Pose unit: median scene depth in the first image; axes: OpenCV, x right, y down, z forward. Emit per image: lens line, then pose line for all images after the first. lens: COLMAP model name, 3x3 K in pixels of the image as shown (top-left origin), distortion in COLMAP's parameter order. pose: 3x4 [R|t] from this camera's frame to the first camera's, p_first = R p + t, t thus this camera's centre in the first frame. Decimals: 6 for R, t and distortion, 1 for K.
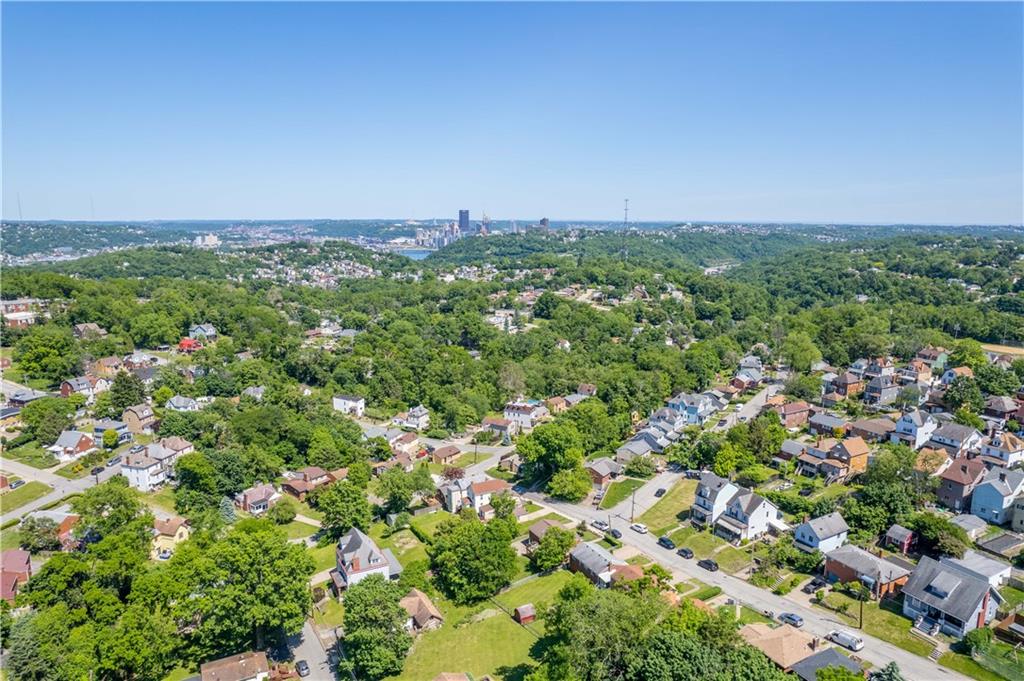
lens RADIAL K [[648.9, 0, 515.8], [0, 648.9, 341.7], [0, 0, 1]] dist [-0.032998, 0.001343]
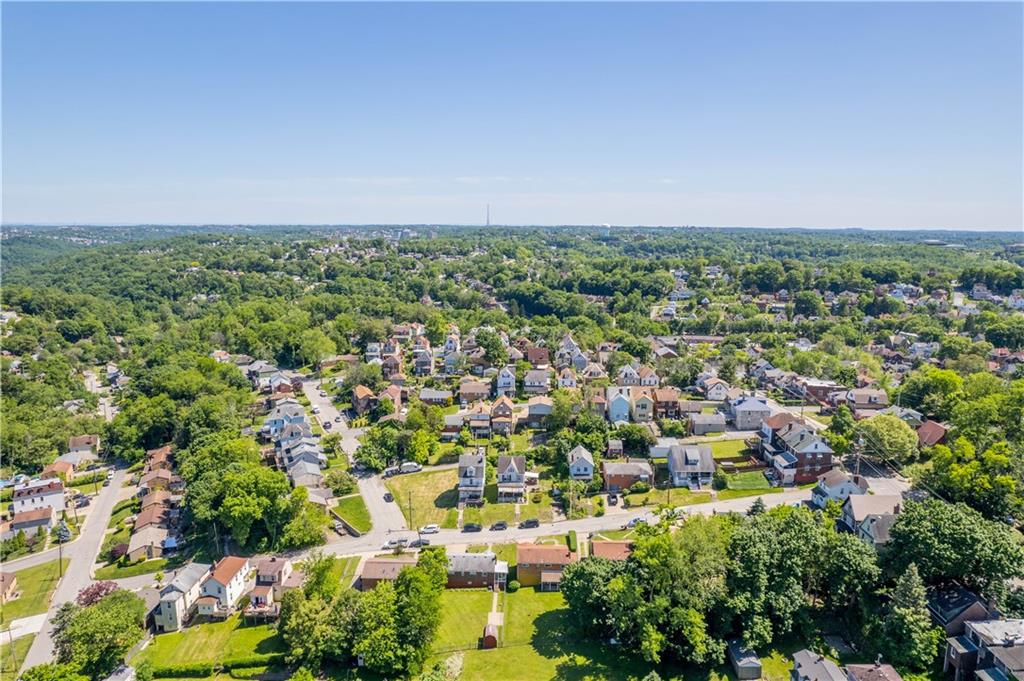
lens RADIAL K [[648.9, 0, 515.6], [0, 648.9, 338.7], [0, 0, 1]] dist [-0.032998, 0.001343]
pose [[0.502544, -0.151704, 0.851138, -0.462080], [0.155999, 0.984237, 0.083319, -0.055708], [-0.850361, 0.090905, 0.518288, 0.281462]]
